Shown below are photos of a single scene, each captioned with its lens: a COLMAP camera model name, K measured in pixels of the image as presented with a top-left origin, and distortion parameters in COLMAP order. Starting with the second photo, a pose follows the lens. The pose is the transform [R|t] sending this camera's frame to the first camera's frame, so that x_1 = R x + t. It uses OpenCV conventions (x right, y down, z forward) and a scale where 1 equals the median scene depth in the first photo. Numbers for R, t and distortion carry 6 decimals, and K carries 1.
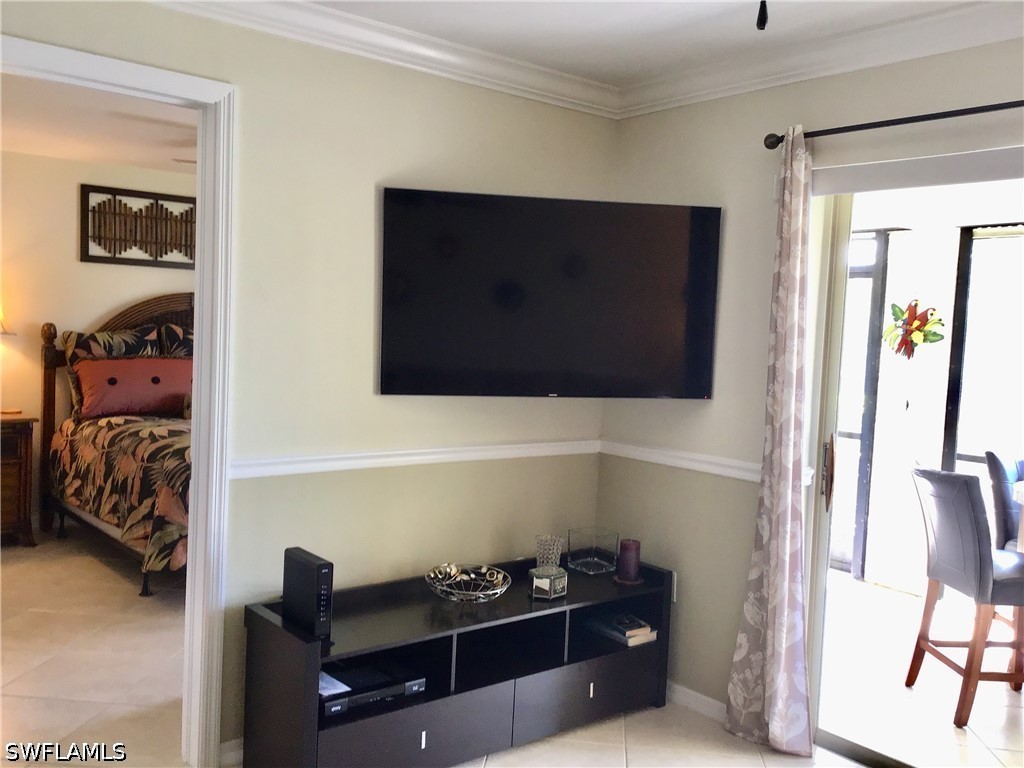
lens RADIAL K [[924.9, 0, 510.3], [0, 924.9, 385.2], [0, 0, 1]] dist [0.005332, -0.000795]
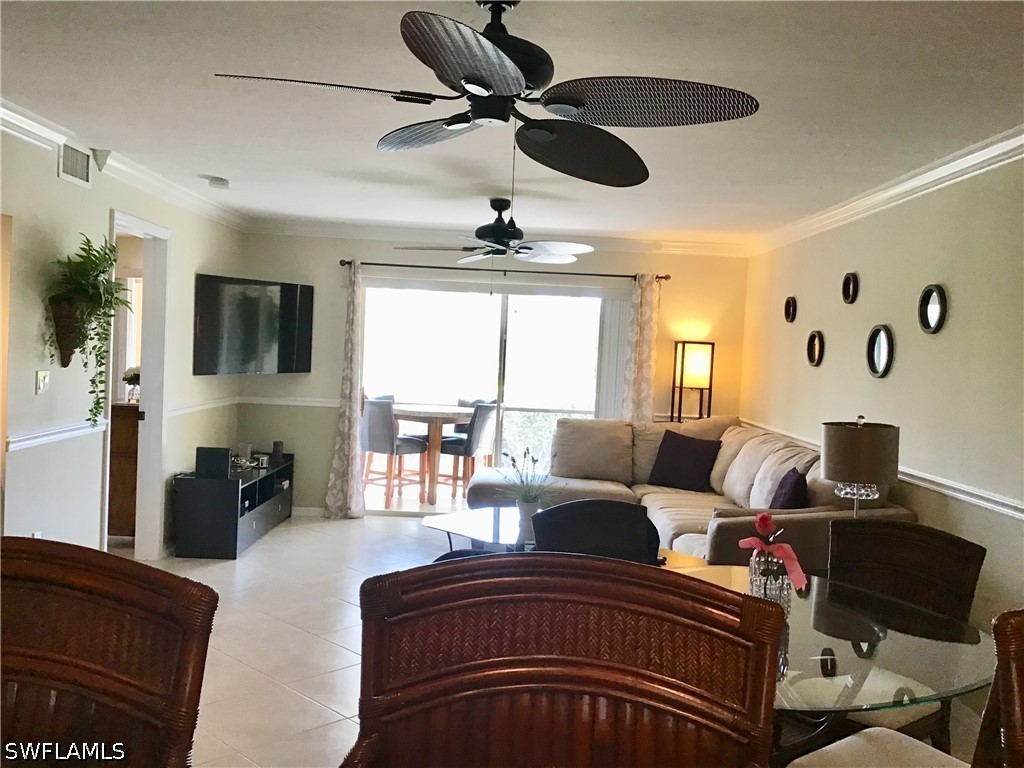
lens RADIAL K [[924.9, 0, 511.8], [0, 924.9, 384.1], [0, 0, 1]] dist [0.005332, -0.000795]
pose [[0.616436, -0.043578, 0.786198, -1.264167], [0.034449, 0.999004, 0.028364, -0.003404], [-0.786651, 0.009599, 0.617323, -0.767132]]
